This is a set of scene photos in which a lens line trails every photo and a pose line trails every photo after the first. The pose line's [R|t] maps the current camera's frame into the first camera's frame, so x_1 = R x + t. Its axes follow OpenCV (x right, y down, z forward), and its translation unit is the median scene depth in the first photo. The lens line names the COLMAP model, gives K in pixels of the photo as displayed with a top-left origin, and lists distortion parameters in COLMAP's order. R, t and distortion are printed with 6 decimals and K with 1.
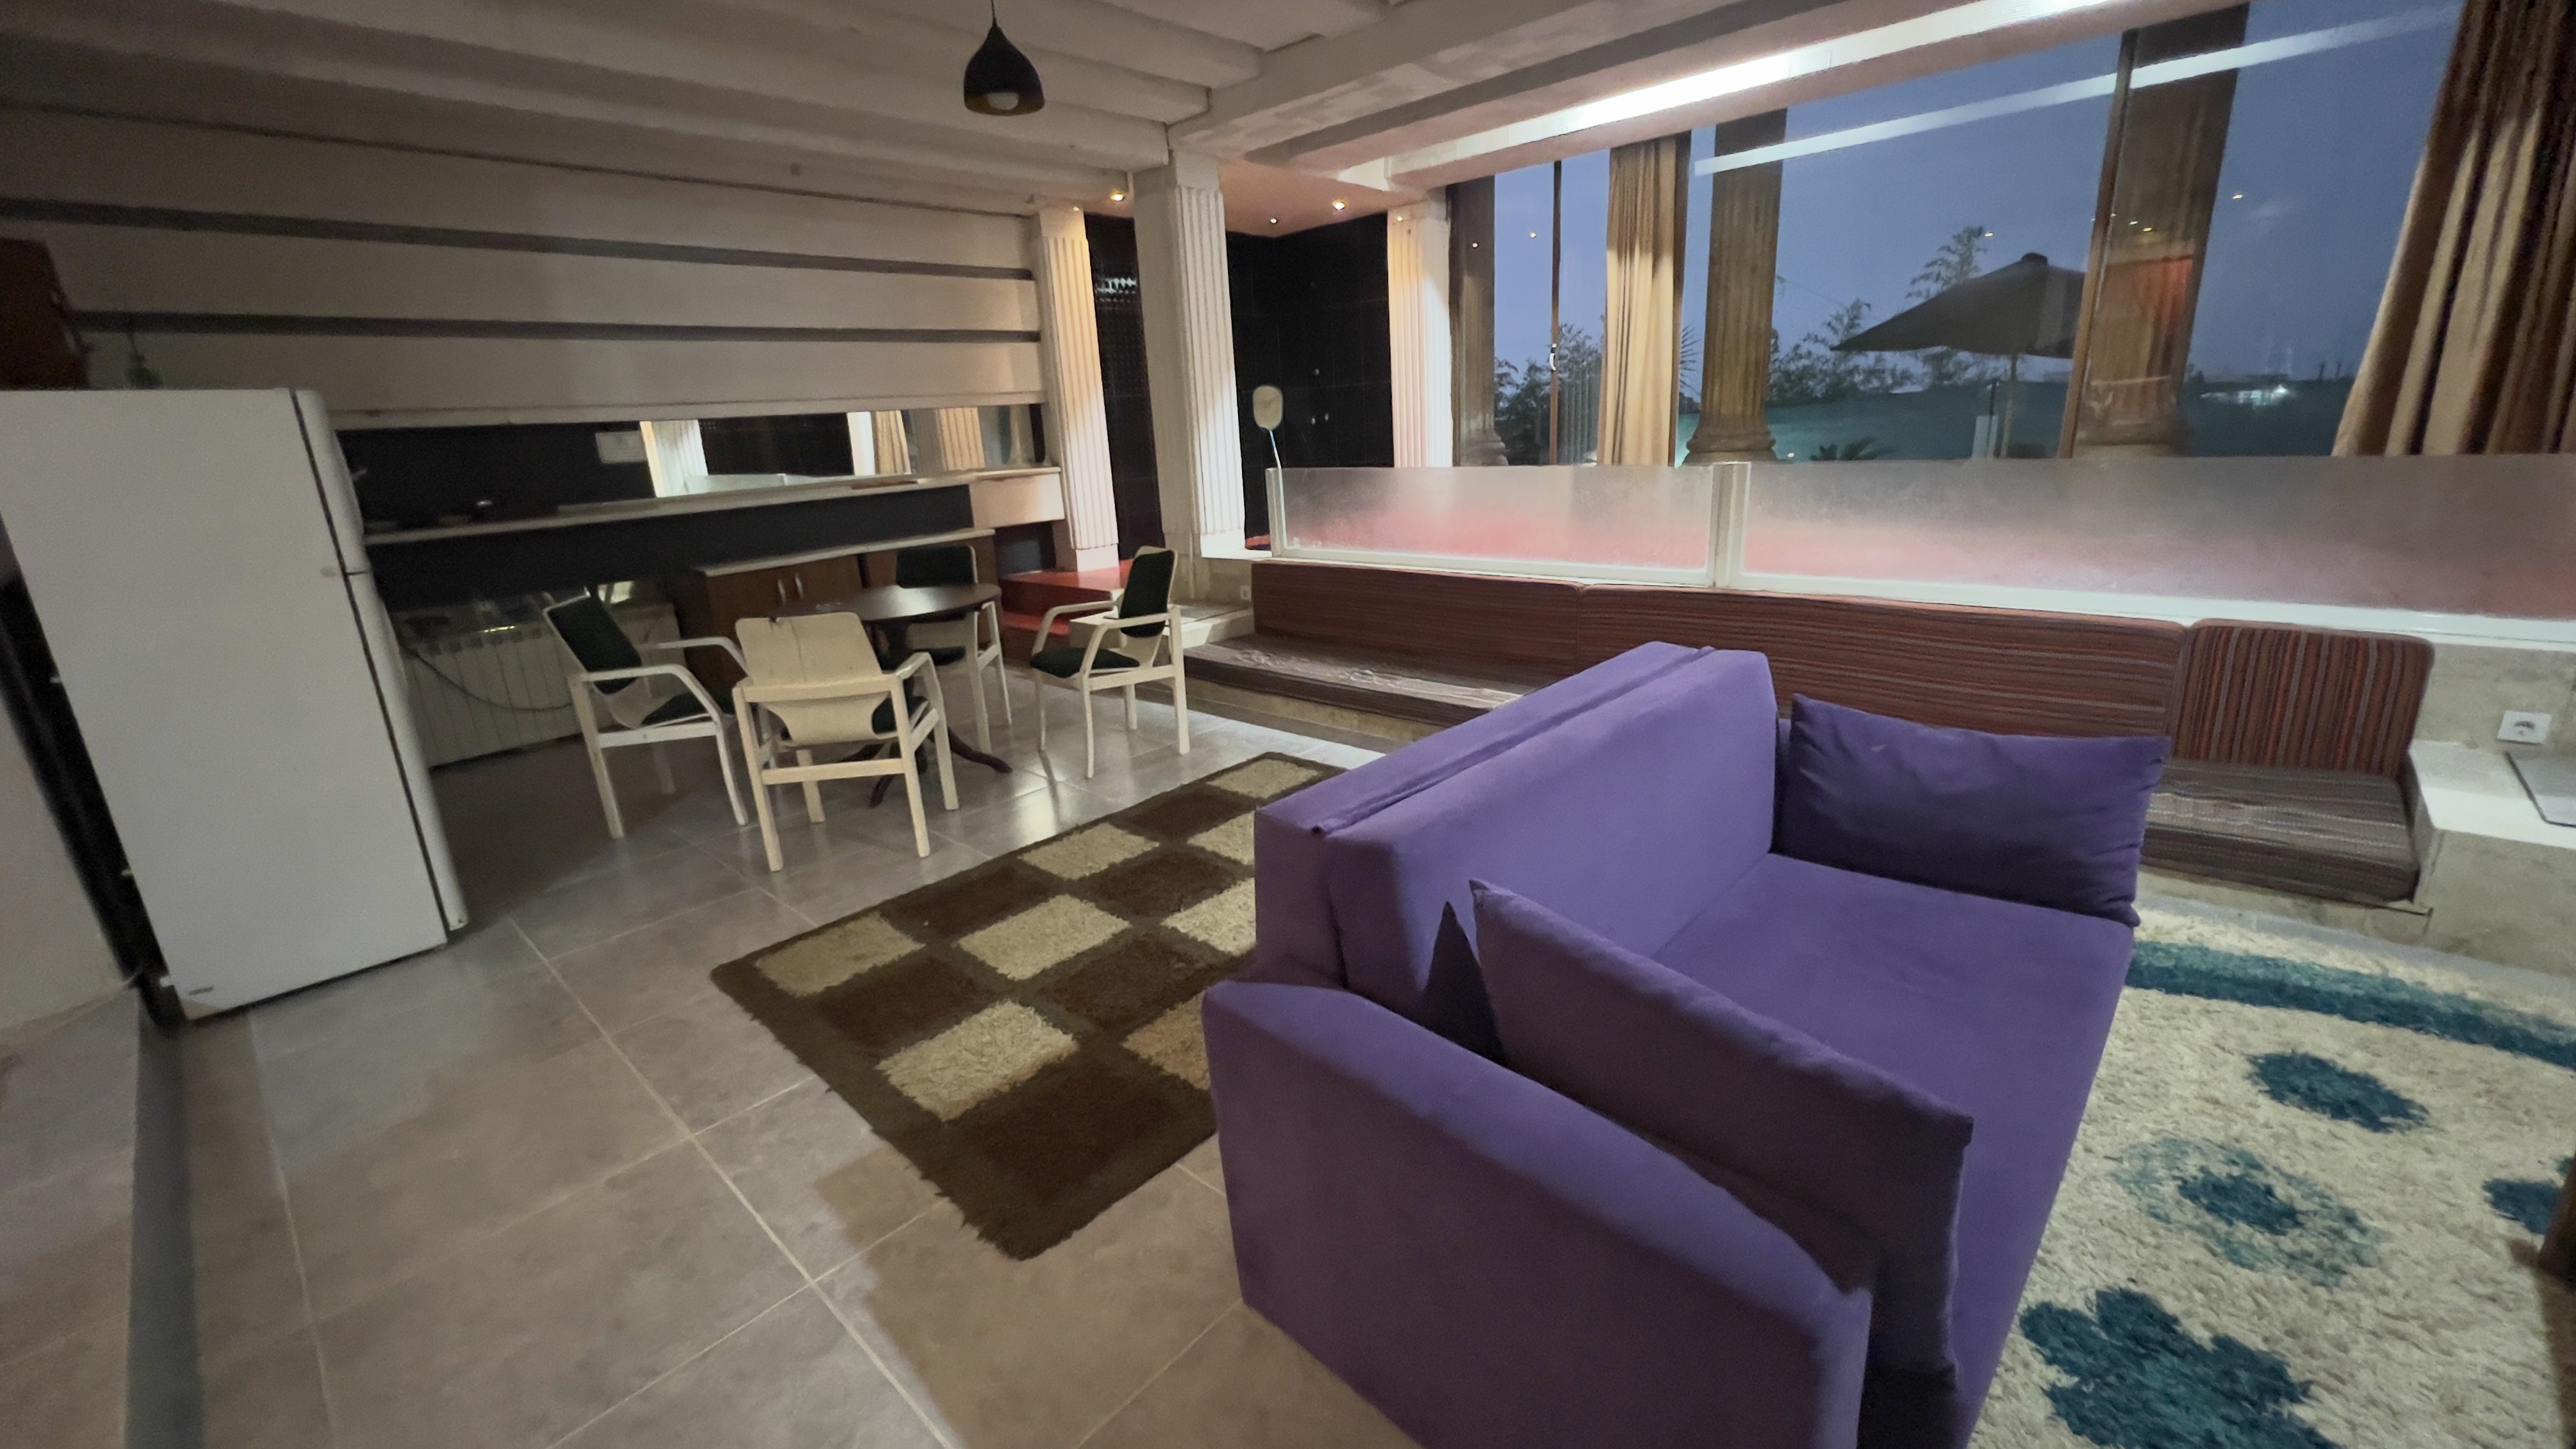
lens RADIAL K [[1032.4, 0, 1288.7], [0, 1032.4, 713.3], [0, 0, 1]] dist [-0.005354, 0.001925]
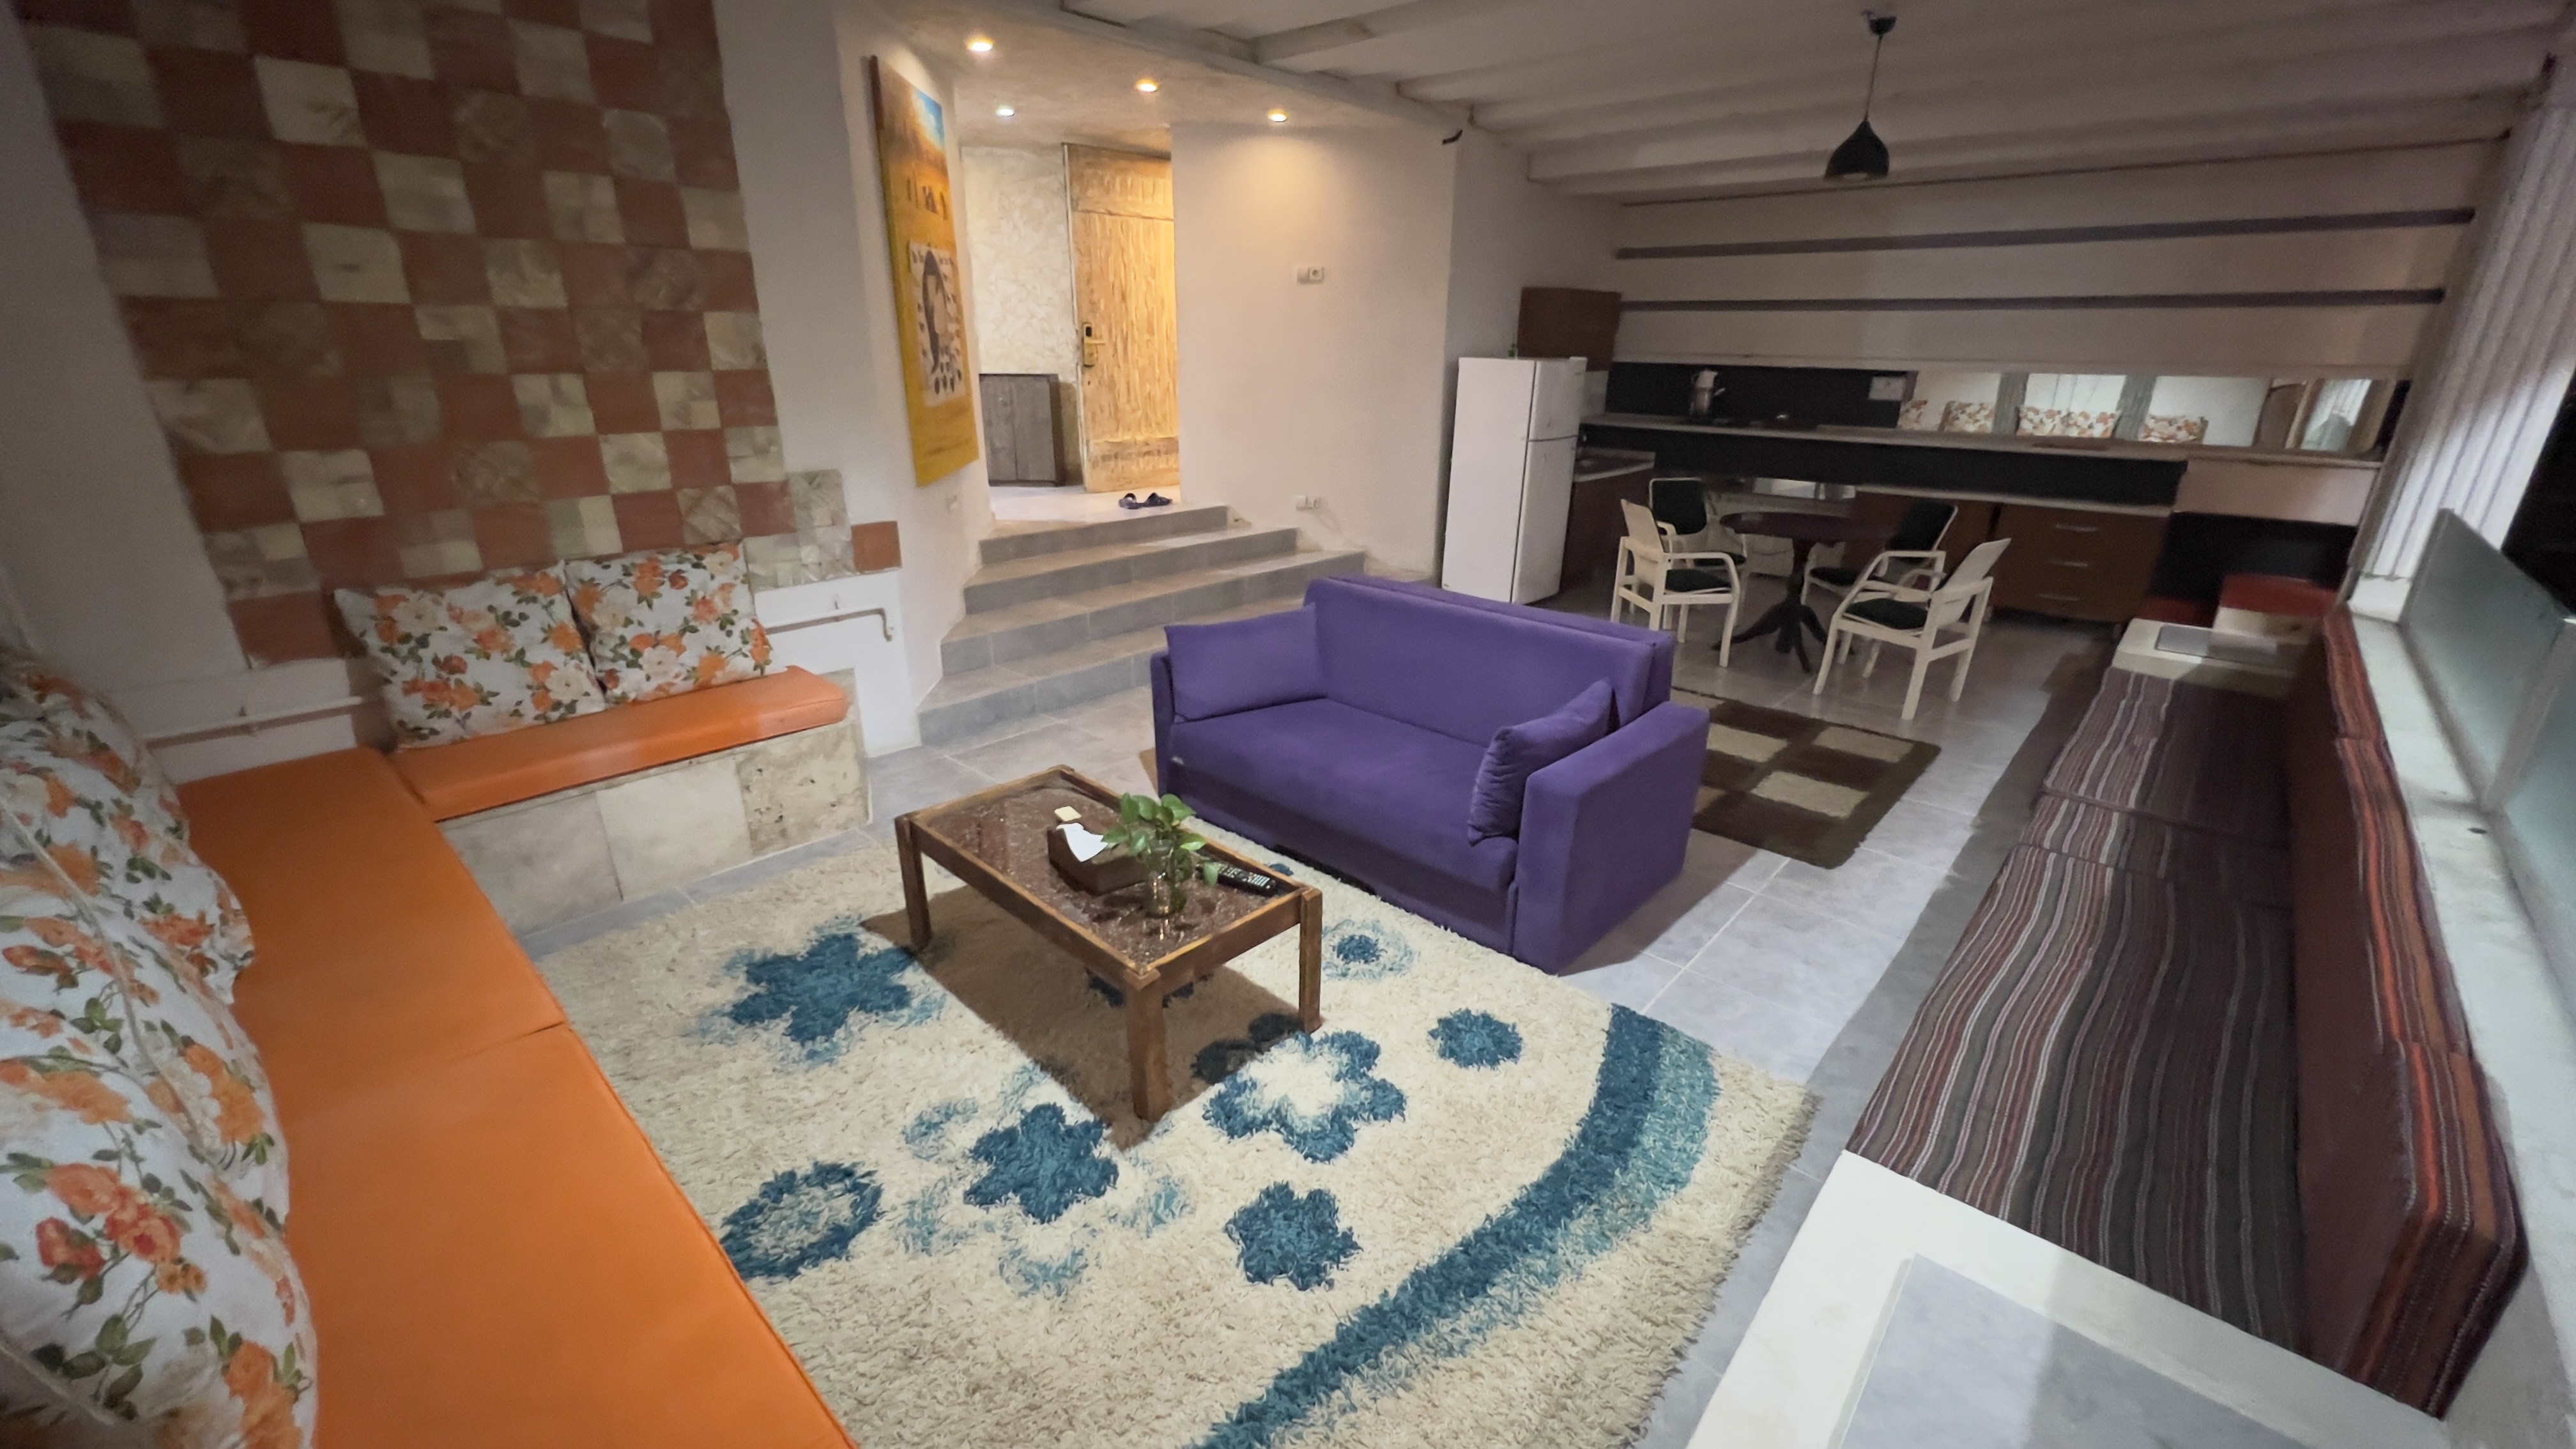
lens RADIAL K [[1032.4, 0, 1293.2], [0, 1032.4, 725.5], [0, 0, 1]] dist [-0.005354, 0.001925]
pose [[0.007764, 0.403964, -0.914742, 0.837306], [-0.284748, 0.877791, 0.385229, -0.179896], [0.958571, 0.257480, 0.121843, 0.202548]]
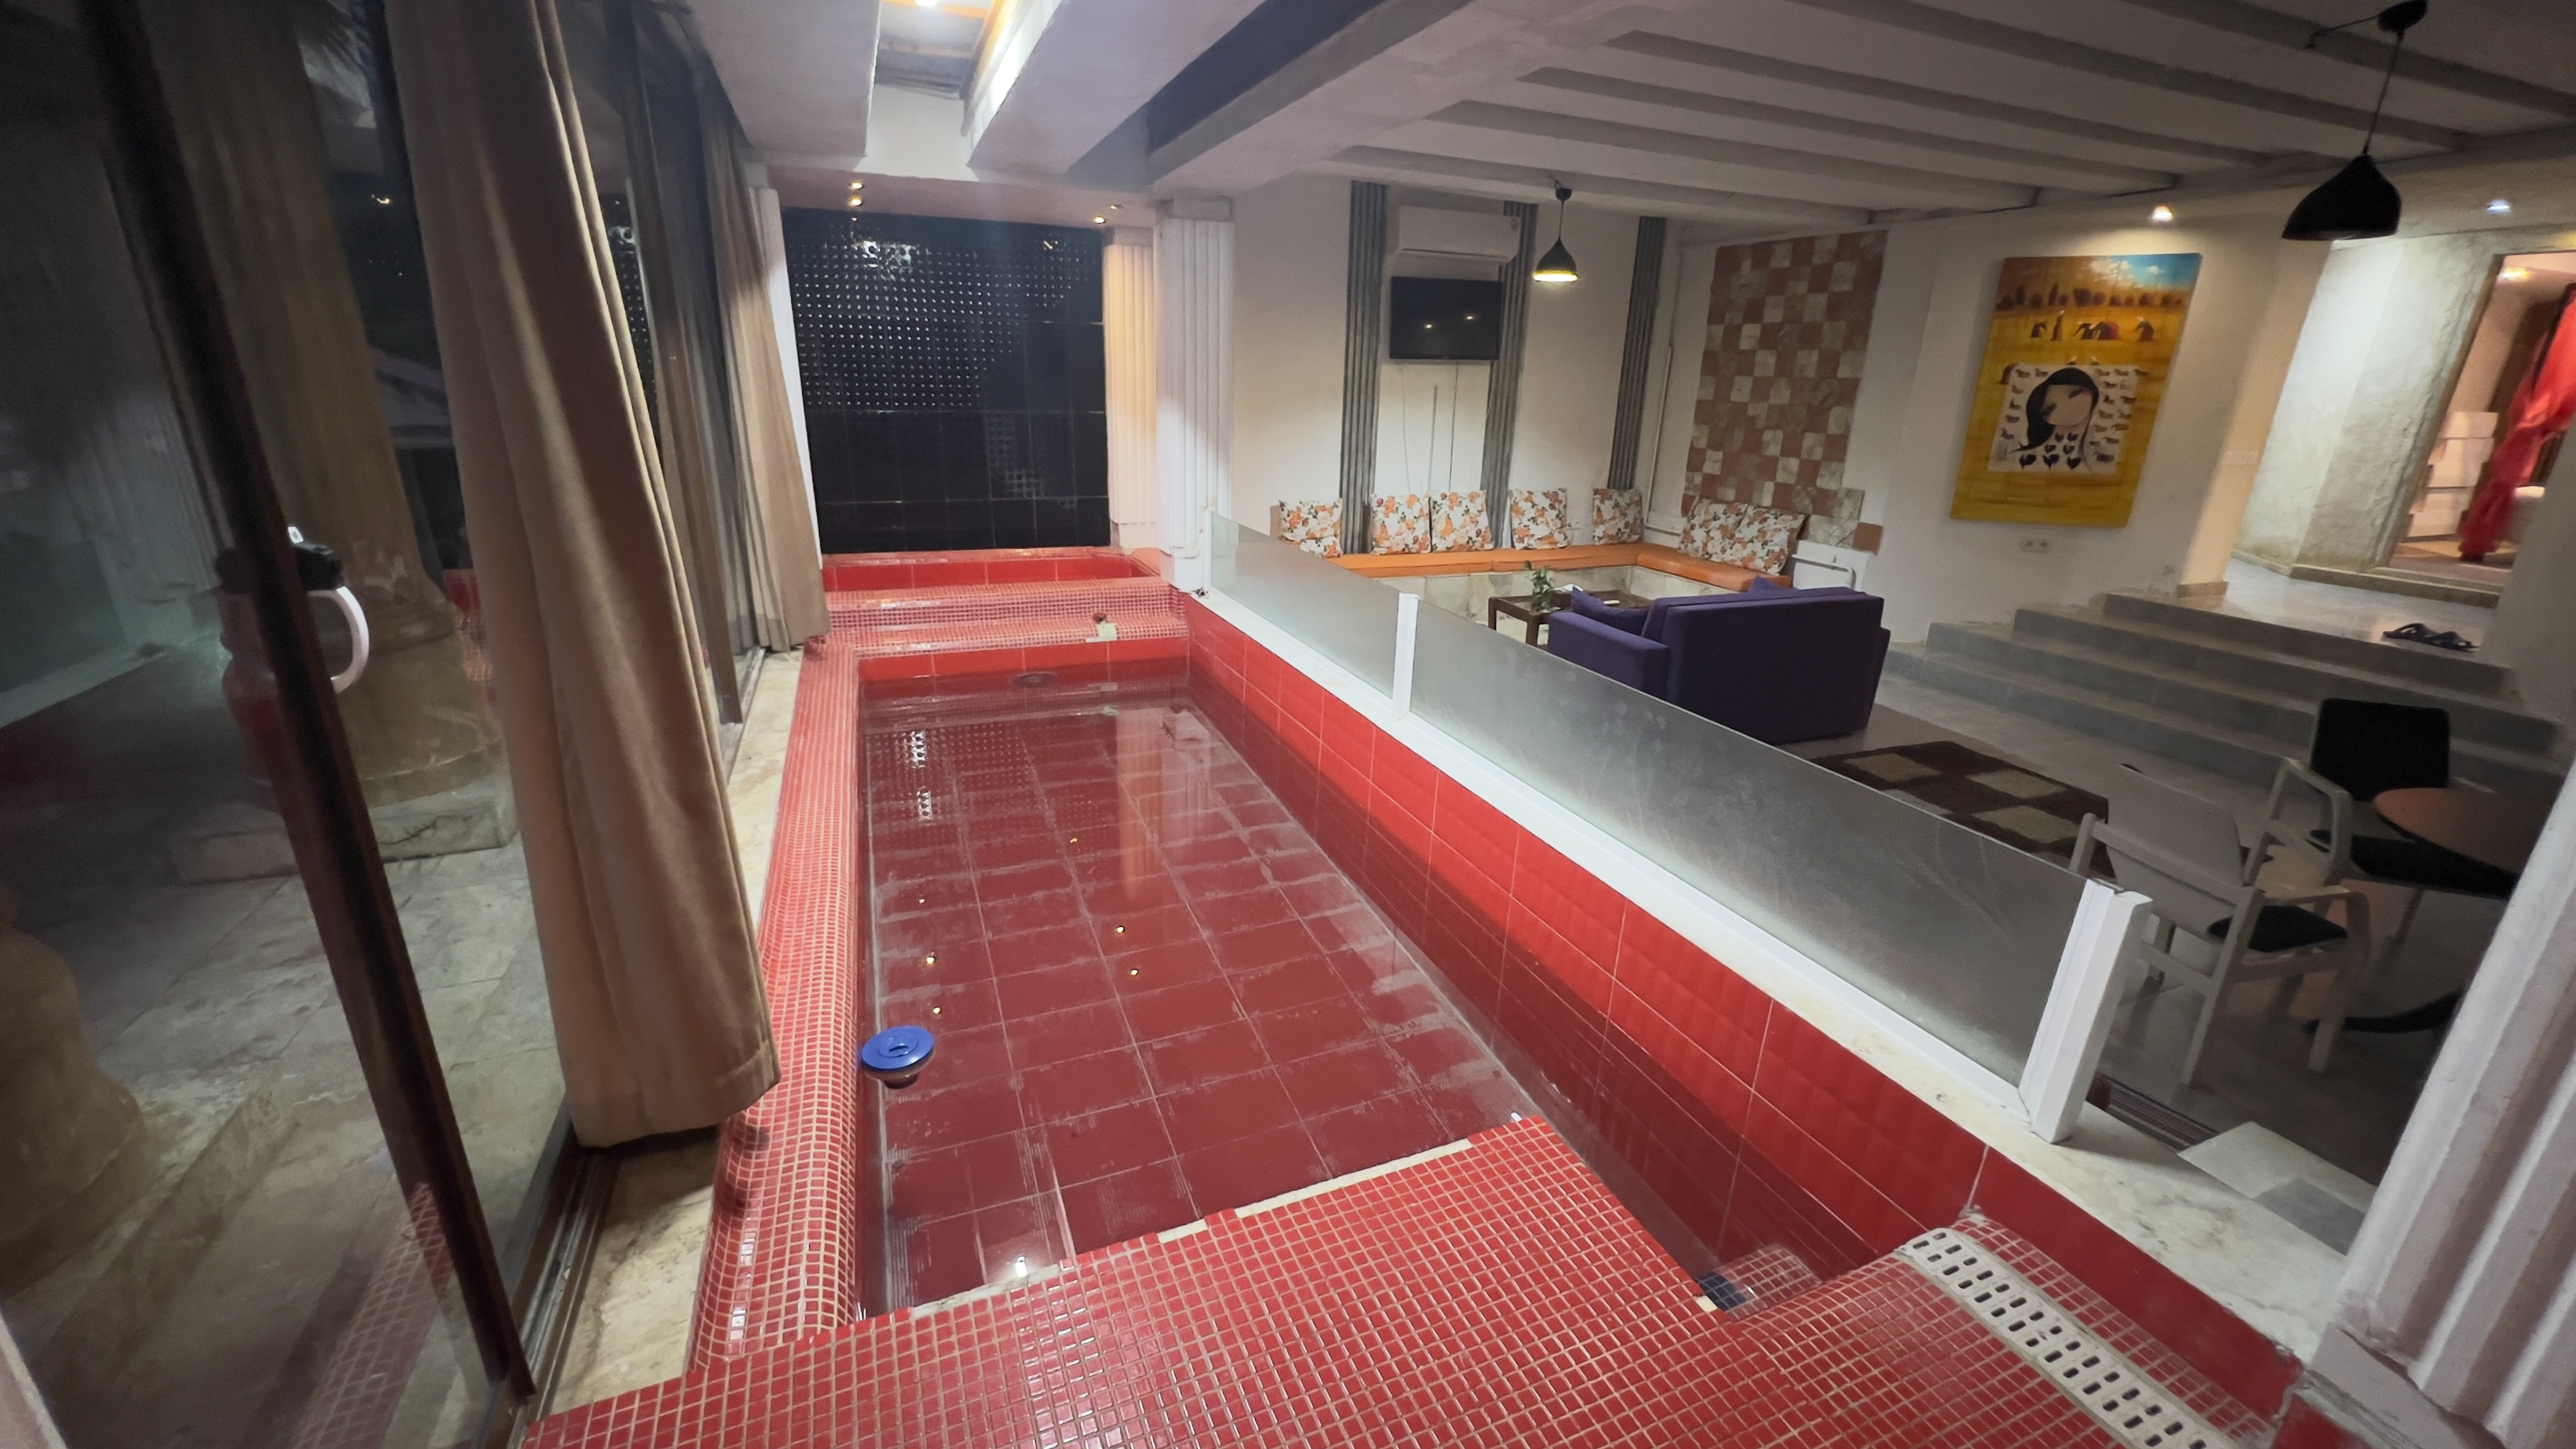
lens RADIAL K [[1032.4, 0, 1282.9], [0, 1032.4, 722.6], [0, 0, 1]] dist [-0.005354, 0.001925]
pose [[-0.901803, -0.105079, 0.419178, 0.099139], [0.144914, 0.840293, 0.522406, -0.566708], [-0.407126, 0.531852, -0.742551, 1.553059]]
